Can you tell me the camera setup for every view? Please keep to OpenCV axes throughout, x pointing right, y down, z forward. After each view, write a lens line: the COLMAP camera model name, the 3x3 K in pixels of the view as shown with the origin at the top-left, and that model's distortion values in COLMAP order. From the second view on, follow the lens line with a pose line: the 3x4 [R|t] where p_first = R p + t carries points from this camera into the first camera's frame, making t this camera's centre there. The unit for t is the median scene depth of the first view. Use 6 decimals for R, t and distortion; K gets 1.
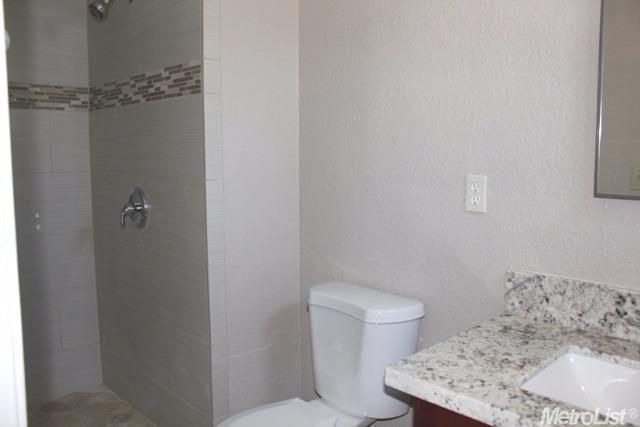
lens RADIAL K [[537.1, 0, 322.7], [0, 537.1, 209.7], [0, 0, 1]] dist [-0.144417, 0.110337]
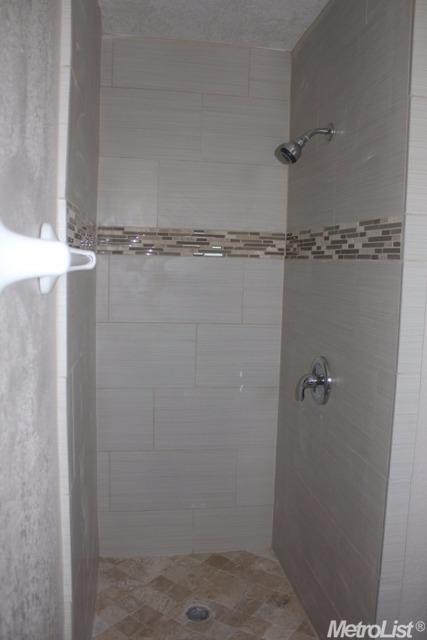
lens RADIAL K [[537.1, 0, 216.0], [0, 537.1, 326.1], [0, 0, 1]] dist [-0.144417, 0.110337]
pose [[0.821261, 0.088428, -0.563659, -0.009975], [-0.088737, 0.995691, 0.026915, -0.099312], [0.563610, 0.027913, 0.825569, 0.187525]]
